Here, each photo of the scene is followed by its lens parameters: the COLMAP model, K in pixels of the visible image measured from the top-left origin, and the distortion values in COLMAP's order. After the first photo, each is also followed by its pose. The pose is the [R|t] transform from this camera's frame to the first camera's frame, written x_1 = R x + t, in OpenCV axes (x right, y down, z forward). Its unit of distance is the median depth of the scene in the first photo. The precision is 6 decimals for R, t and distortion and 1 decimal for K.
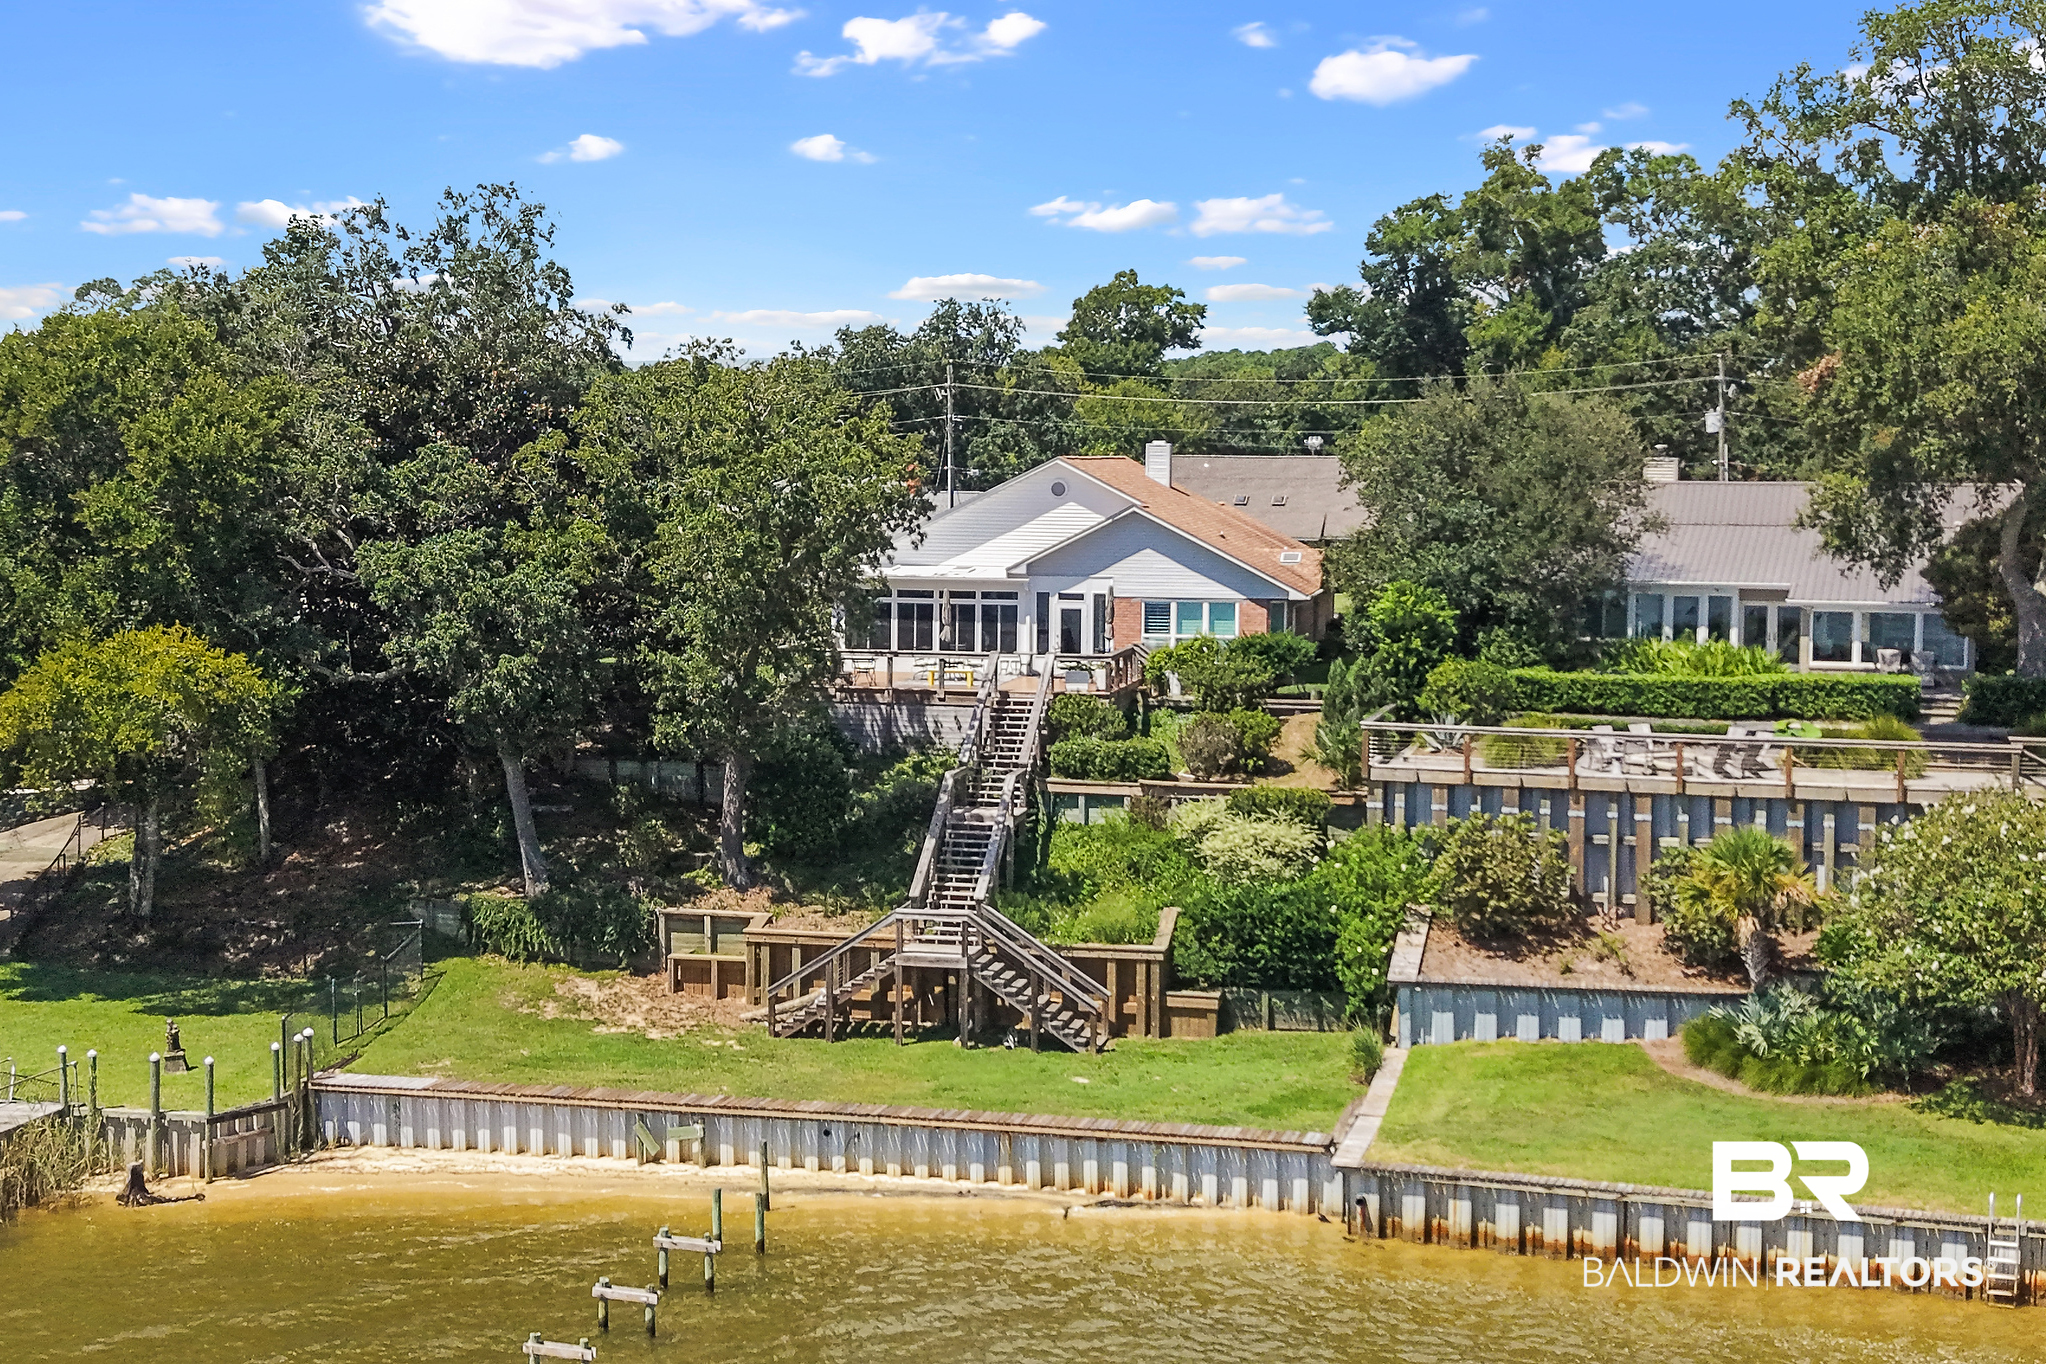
lens RADIAL K [[3494.5, 0, 1023.0], [0, 3494.5, 682.0], [0, 0, 1]] dist [0.055481, -0.119402]
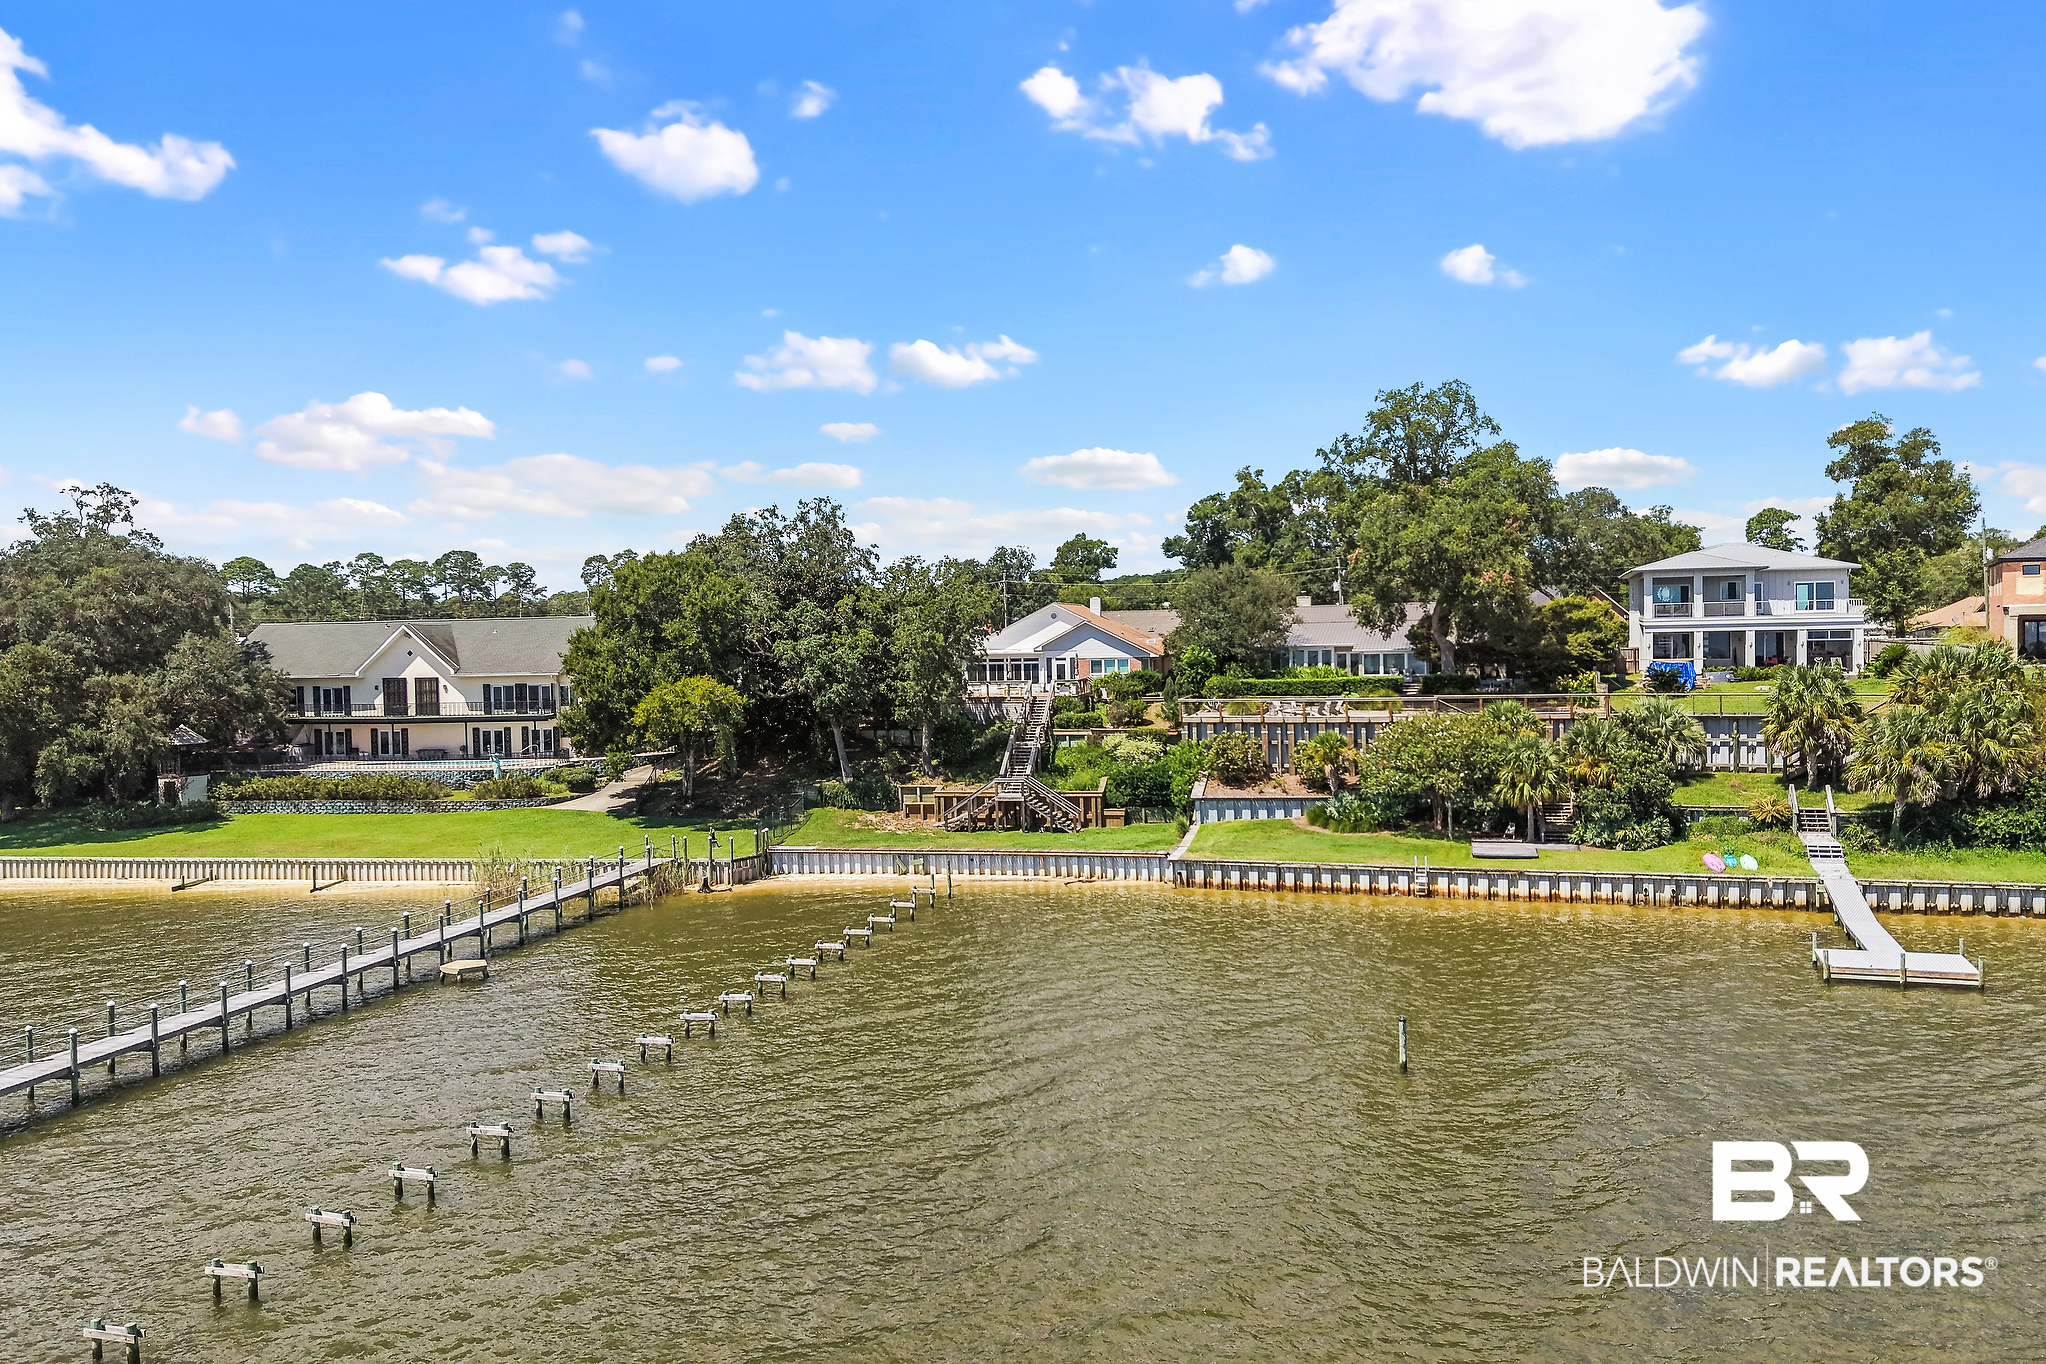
lens RADIAL K [[1760.6, 0, 1023.0], [0, 1760.6, 682.0], [0, 0, 1]] dist [0.006887, -0.001643]
pose [[0.999522, -0.030189, -0.006670, -0.005279], [0.029912, 0.998819, -0.038291, 0.042536], [0.007818, 0.038073, 0.999244, -0.251491]]
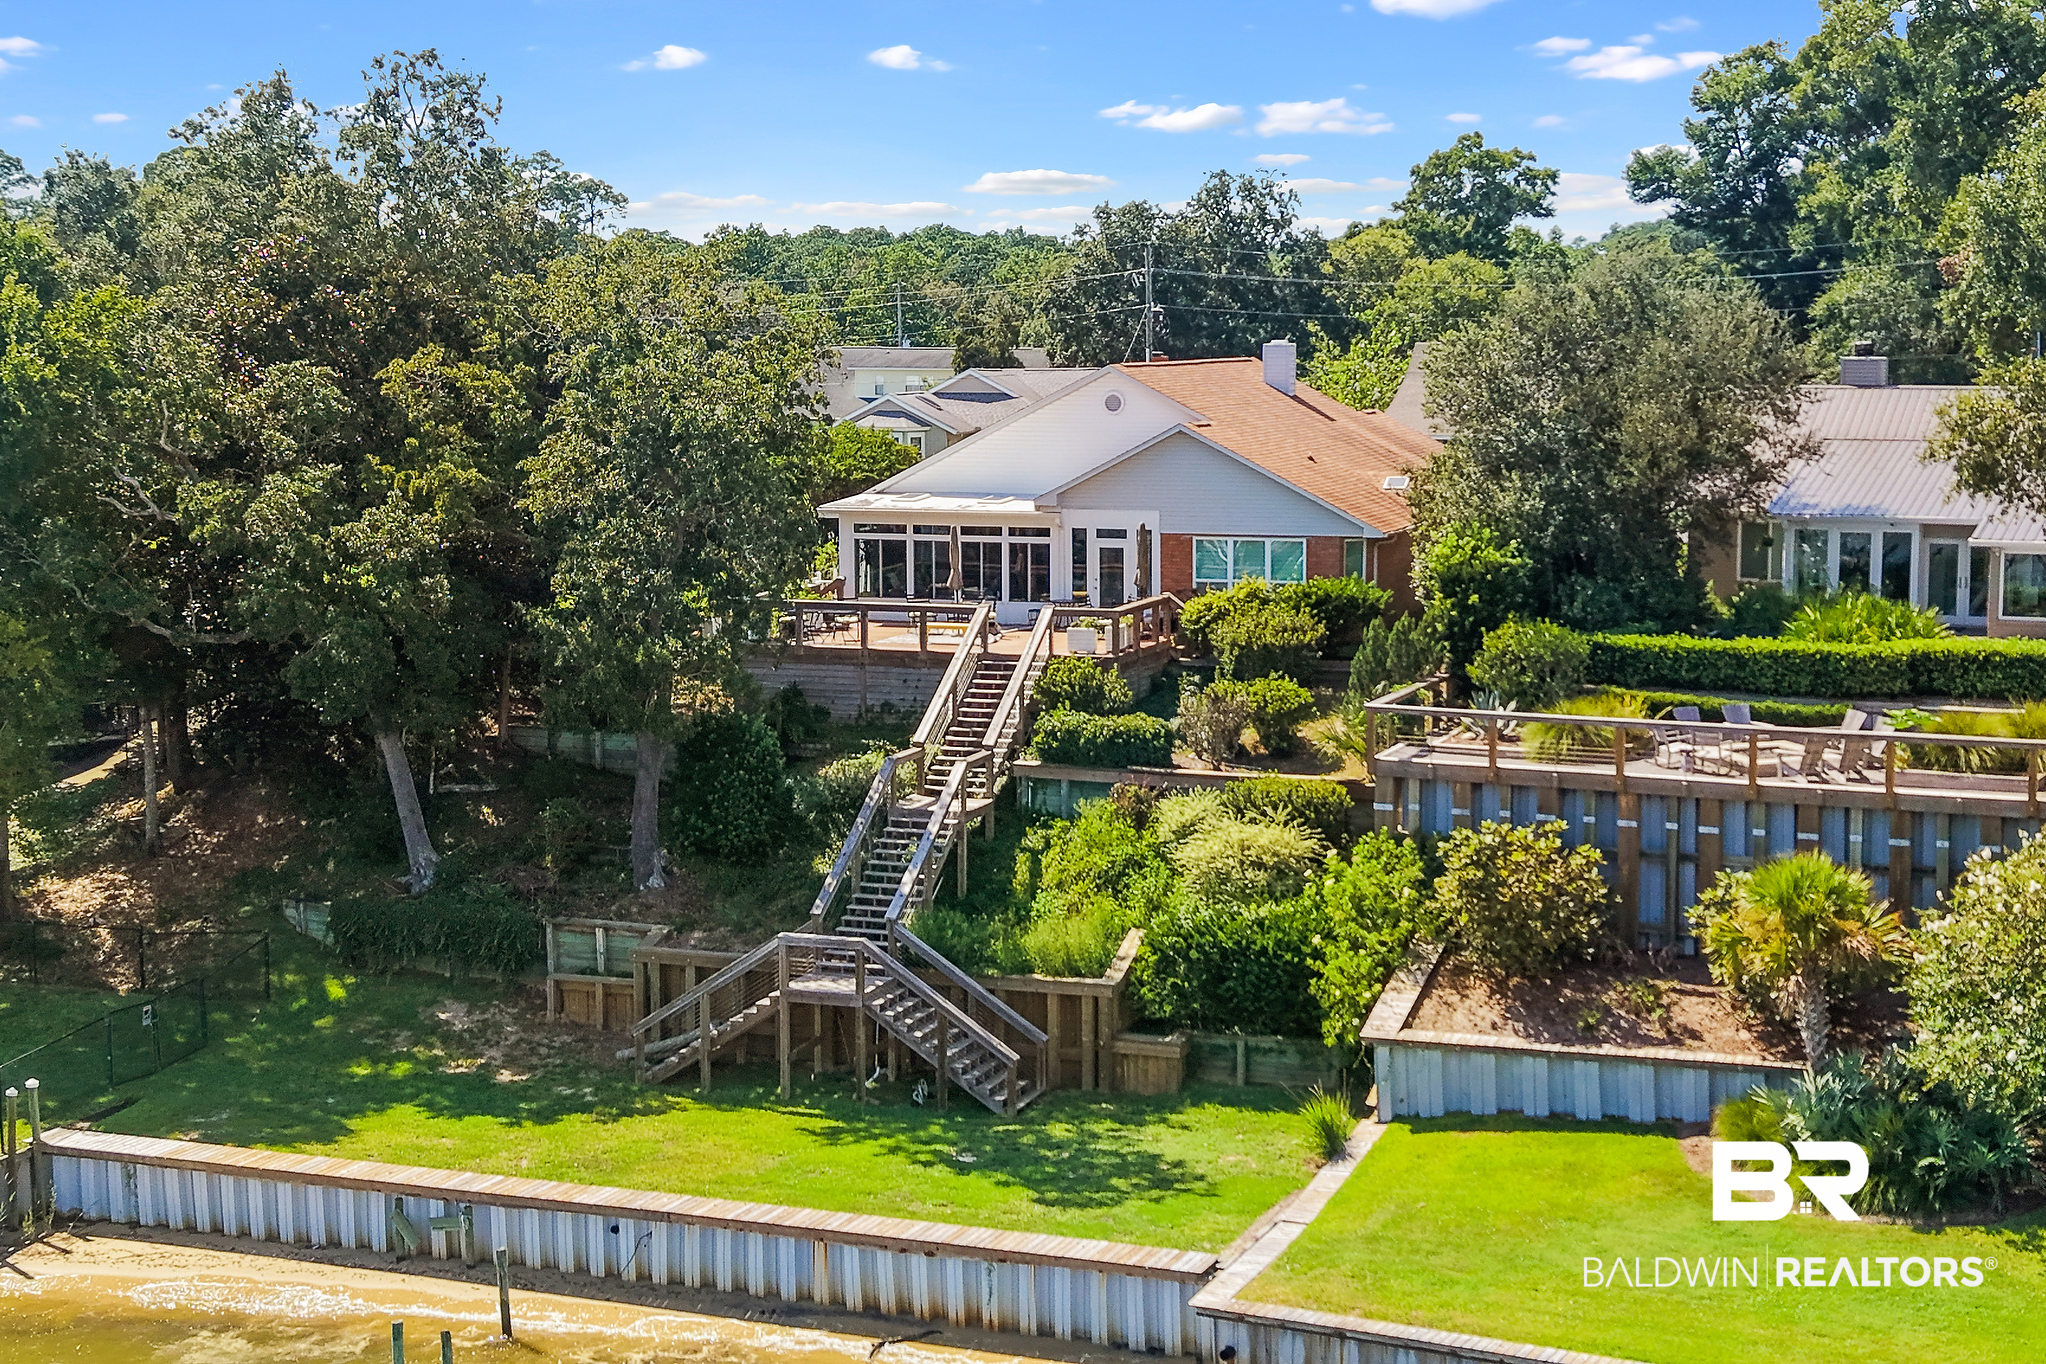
lens RADIAL K [[3494.5, 0, 1023.0], [0, 3494.5, 682.0], [0, 0, 1]] dist [0.055481, -0.119402]
pose [[0.988839, 0.004190, -0.148929, 0.133924], [0.001439, 0.999289, 0.037666, -0.023220], [0.148981, -0.037460, 0.988130, 0.187243]]
